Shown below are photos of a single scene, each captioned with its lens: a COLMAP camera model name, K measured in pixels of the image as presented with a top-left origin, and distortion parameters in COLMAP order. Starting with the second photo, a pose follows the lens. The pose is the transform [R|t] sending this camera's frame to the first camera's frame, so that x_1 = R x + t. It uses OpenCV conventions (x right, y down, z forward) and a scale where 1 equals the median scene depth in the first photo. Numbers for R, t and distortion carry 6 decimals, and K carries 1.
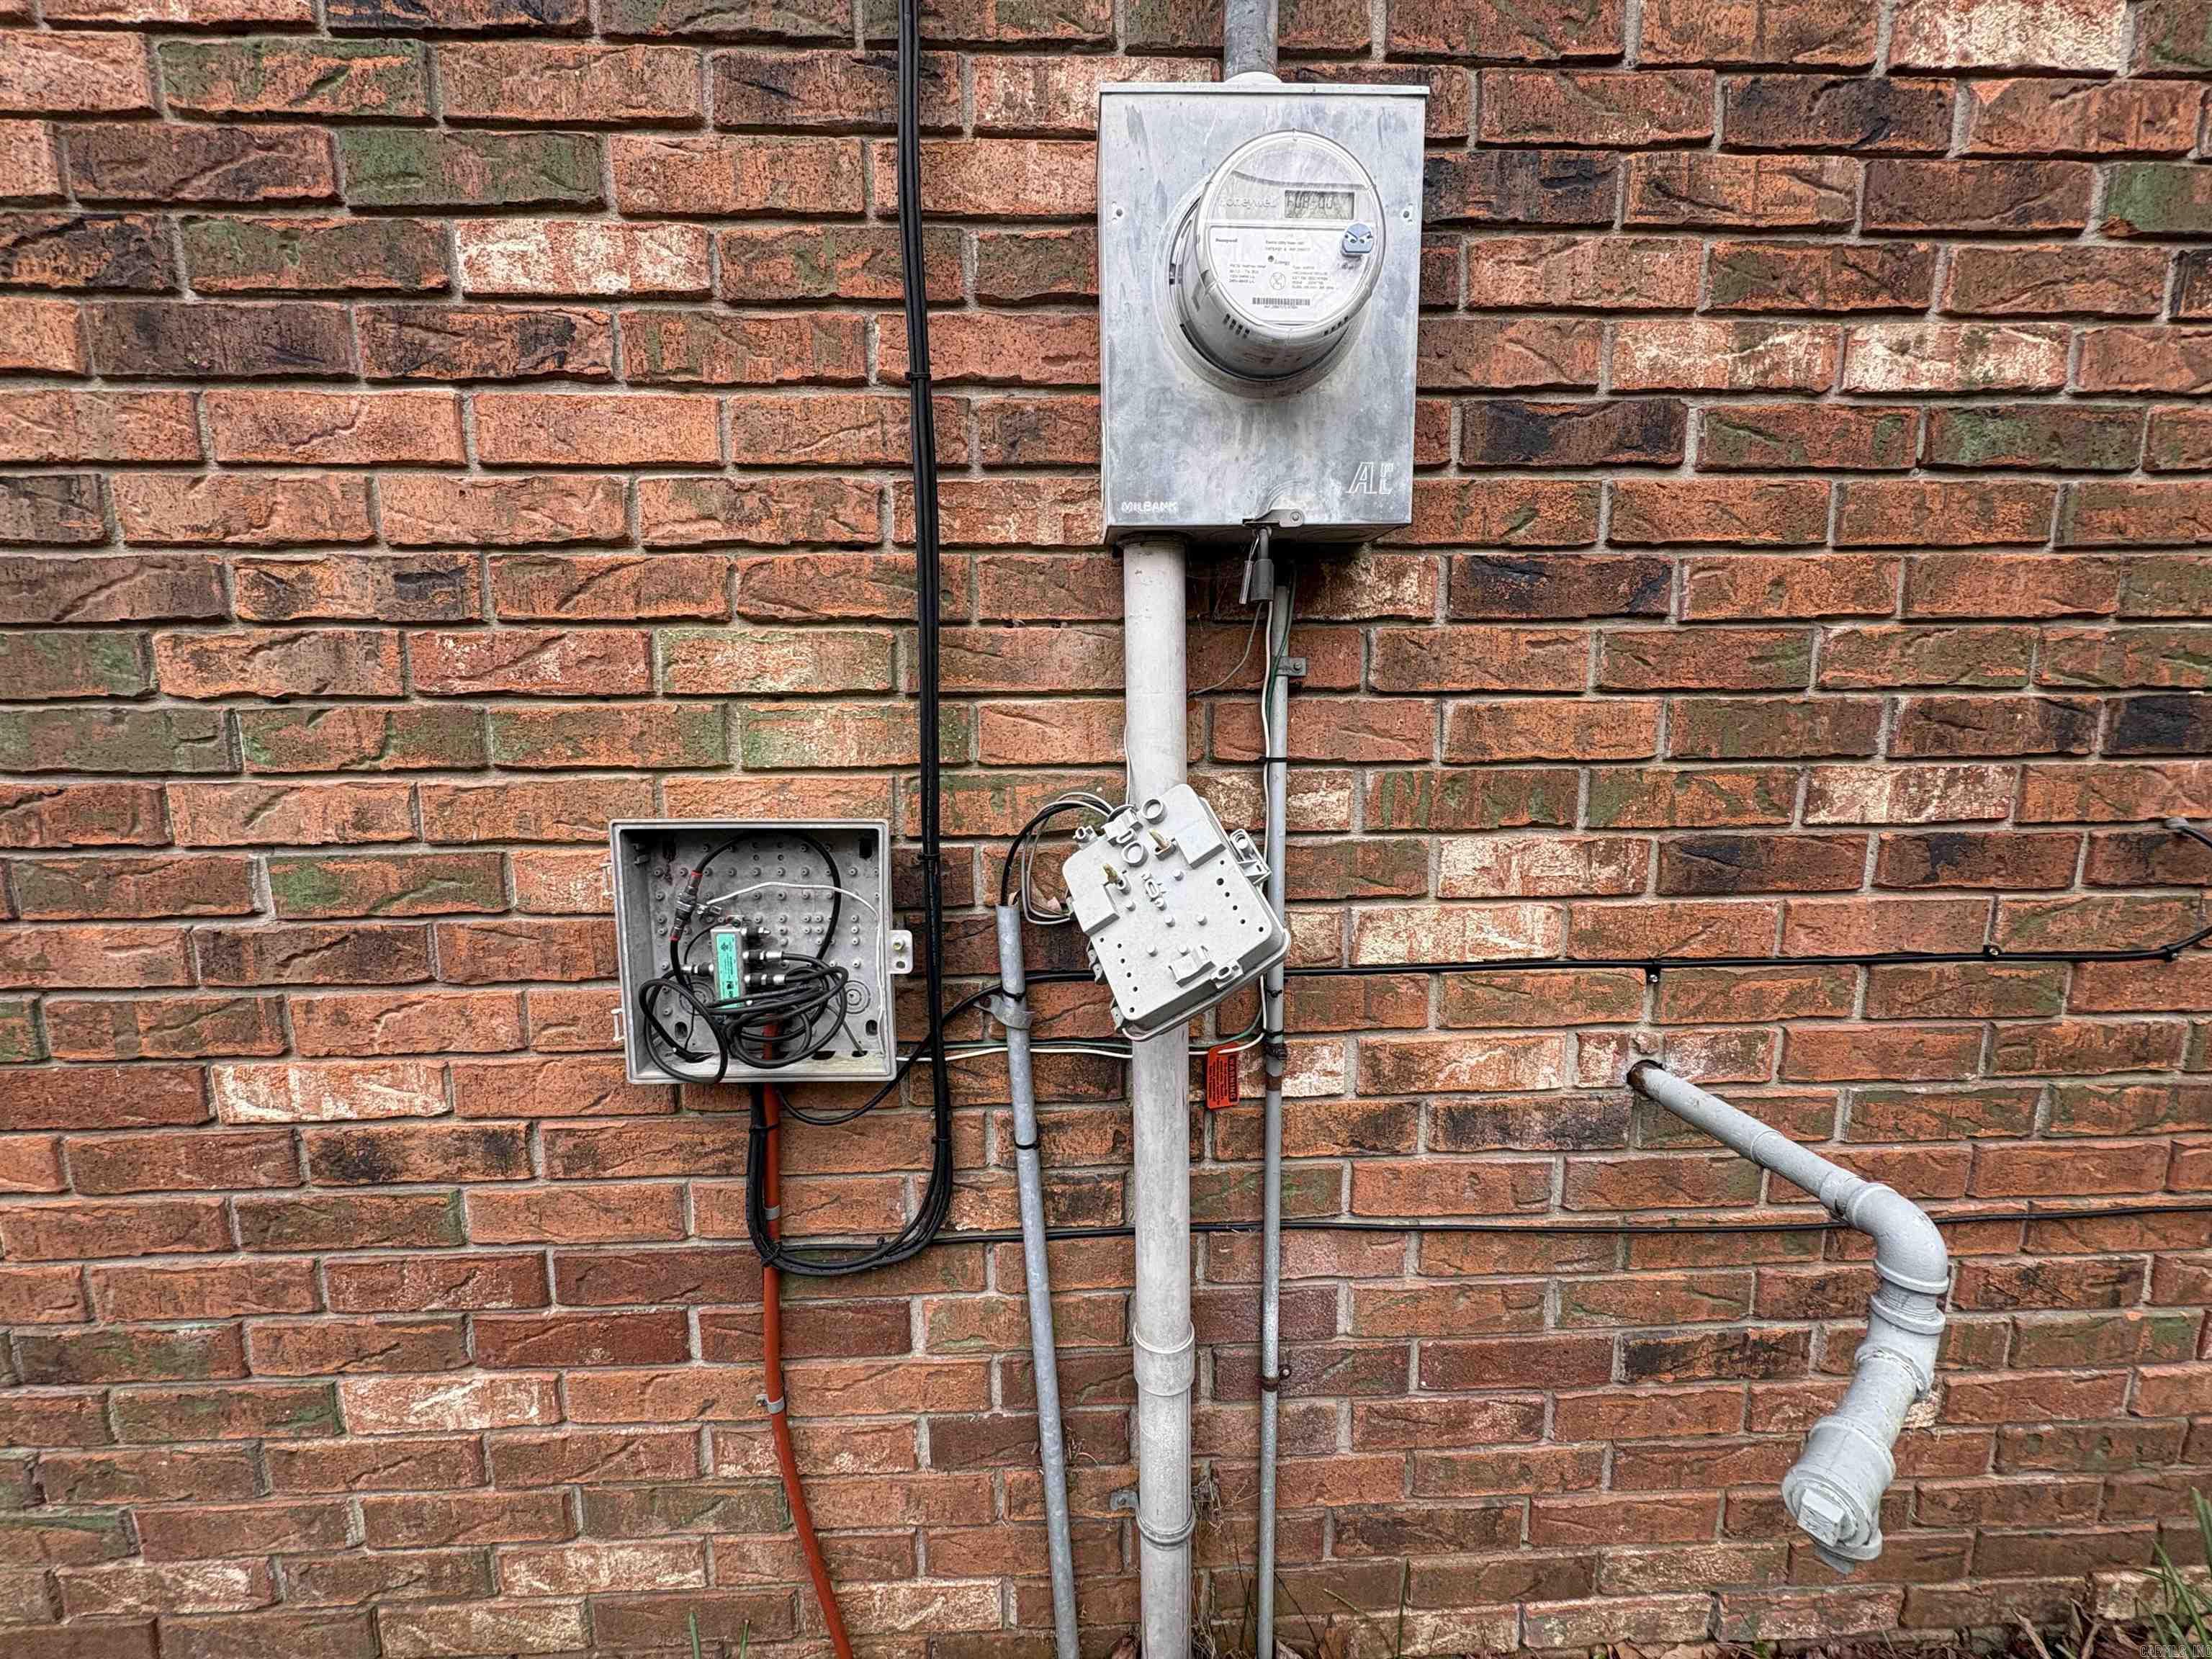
lens RADIAL K [[876.3, 0, 1104.5], [0, 876.3, 817.6], [0, 0, 1]] dist [0.000560, -0.000107]
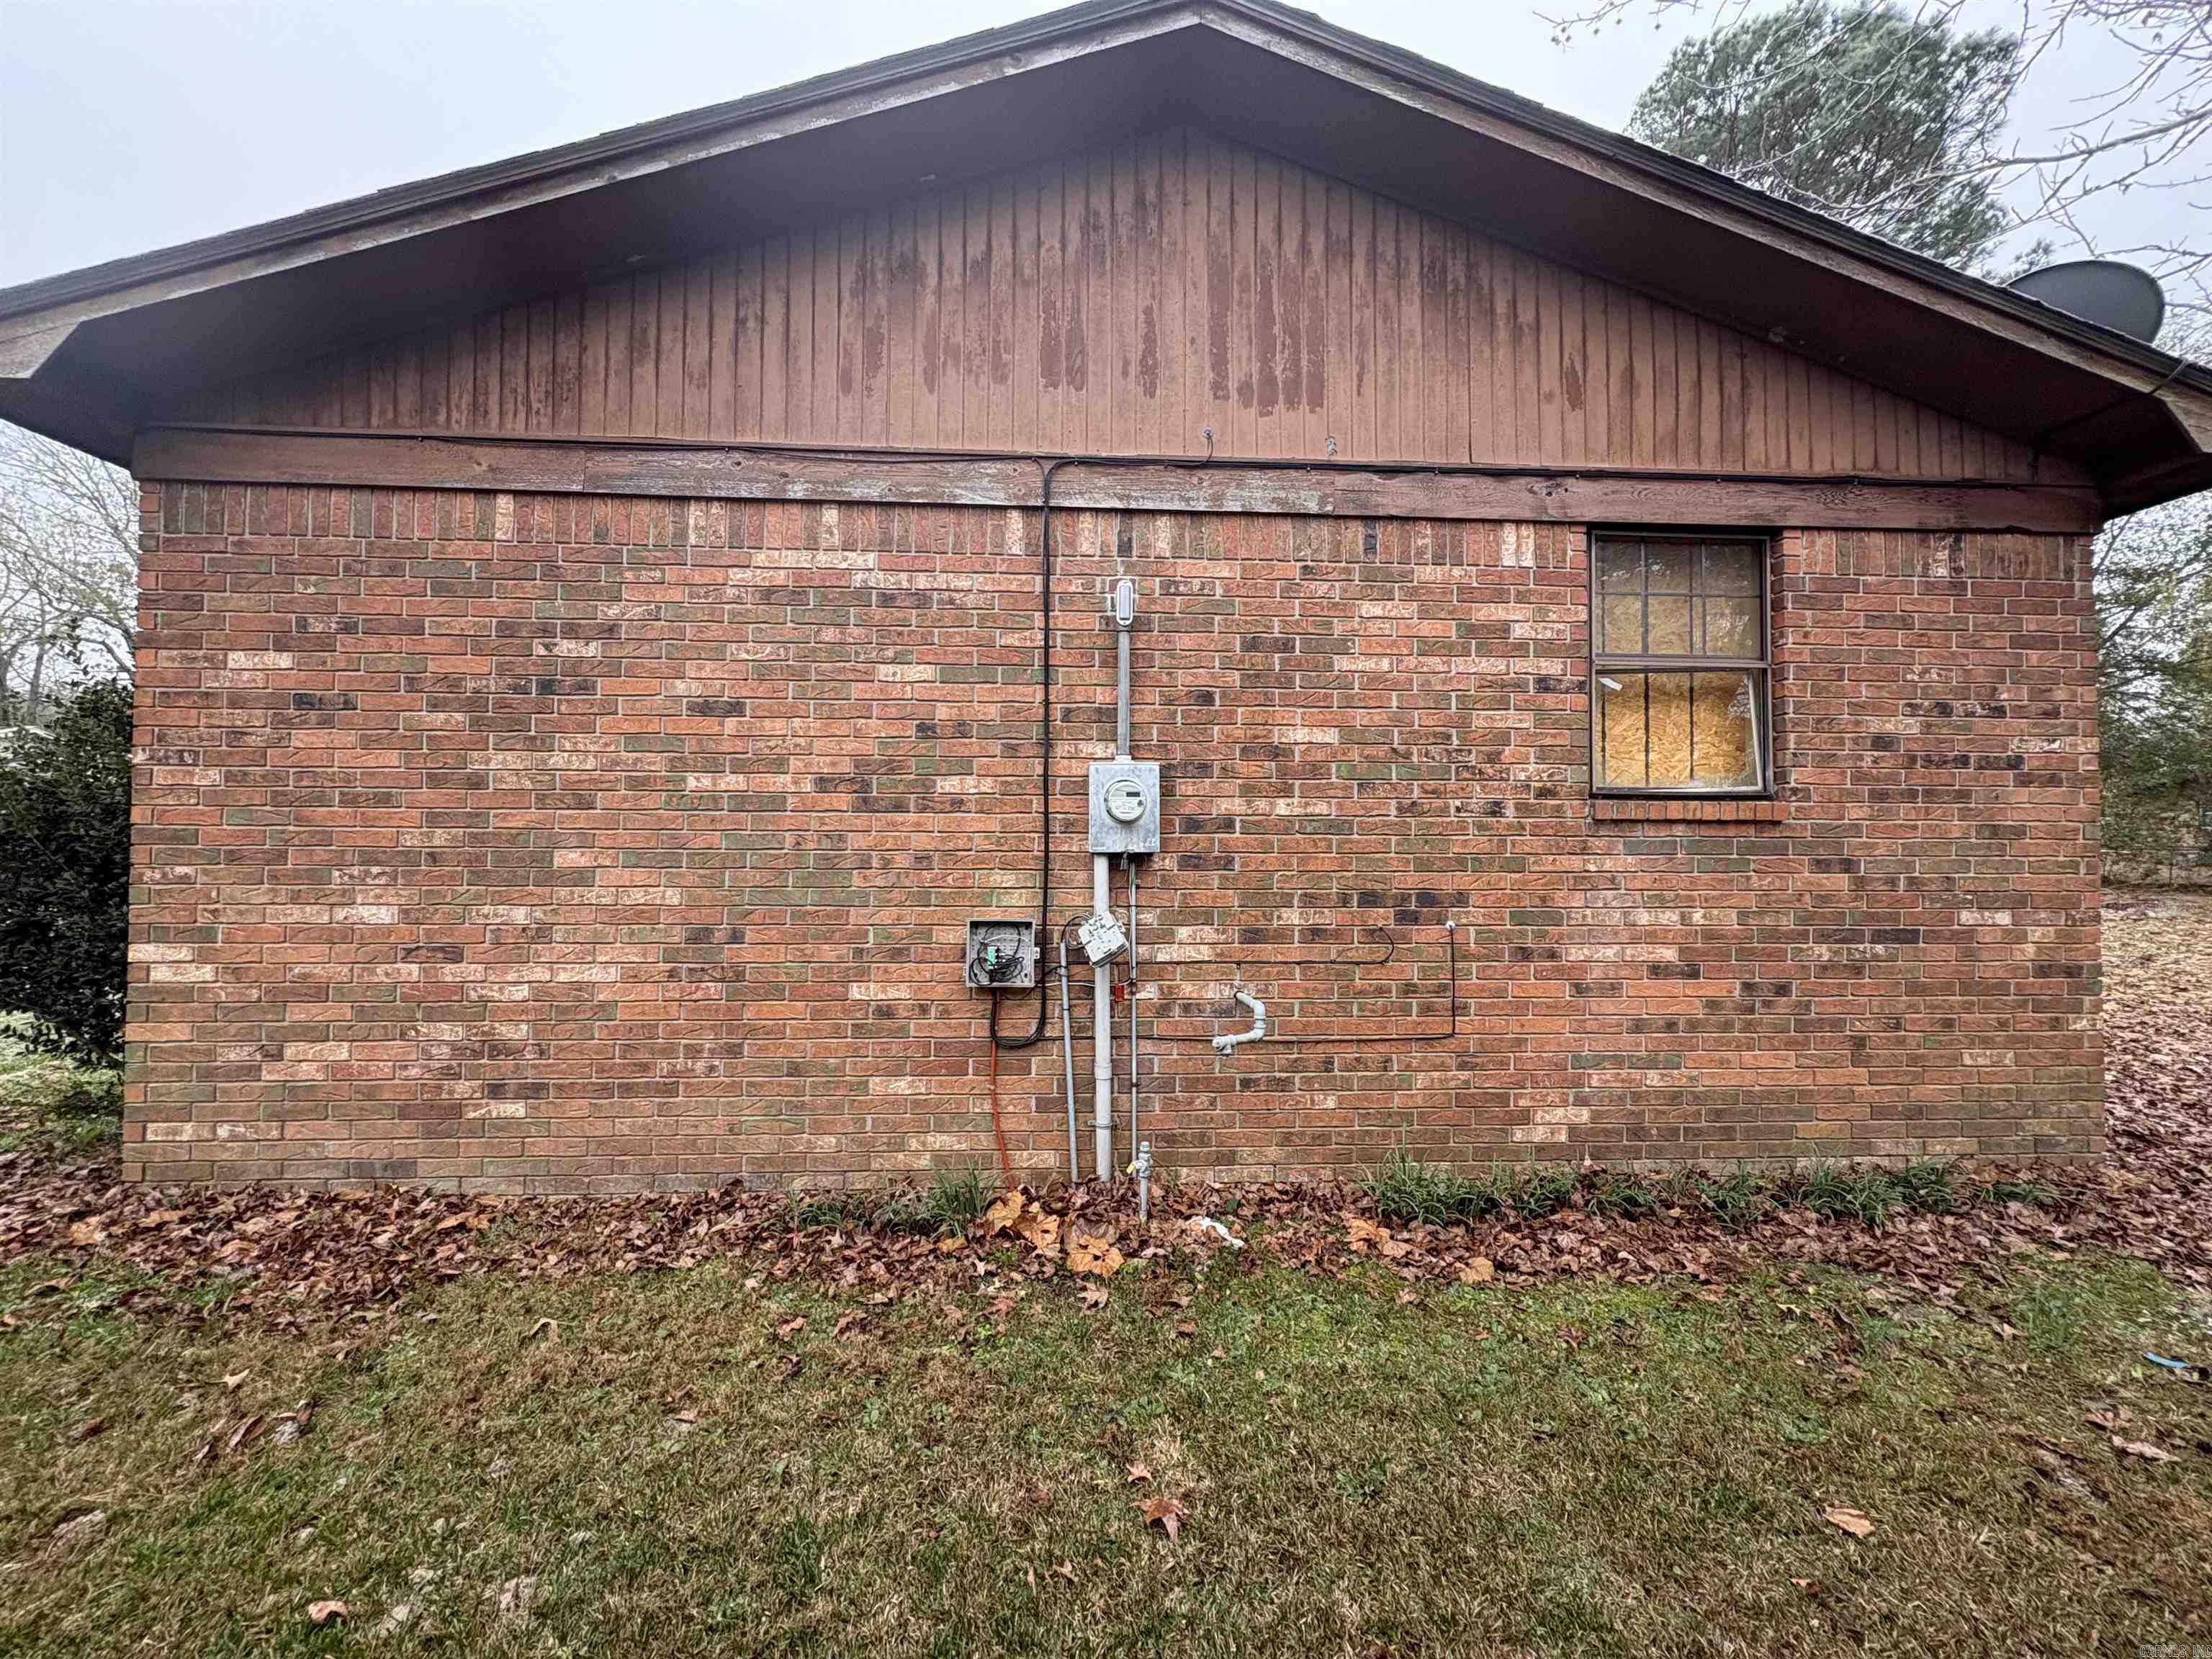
lens RADIAL K [[876.3, 0, 1104.8], [0, 876.3, 822.7], [0, 0, 1]] dist [0.000560, -0.000107]
pose [[0.999812, 0.013510, 0.013924, 0.011254], [-0.011203, 0.987973, -0.154222, 0.166686], [-0.015840, 0.154037, 0.987938, -2.811367]]
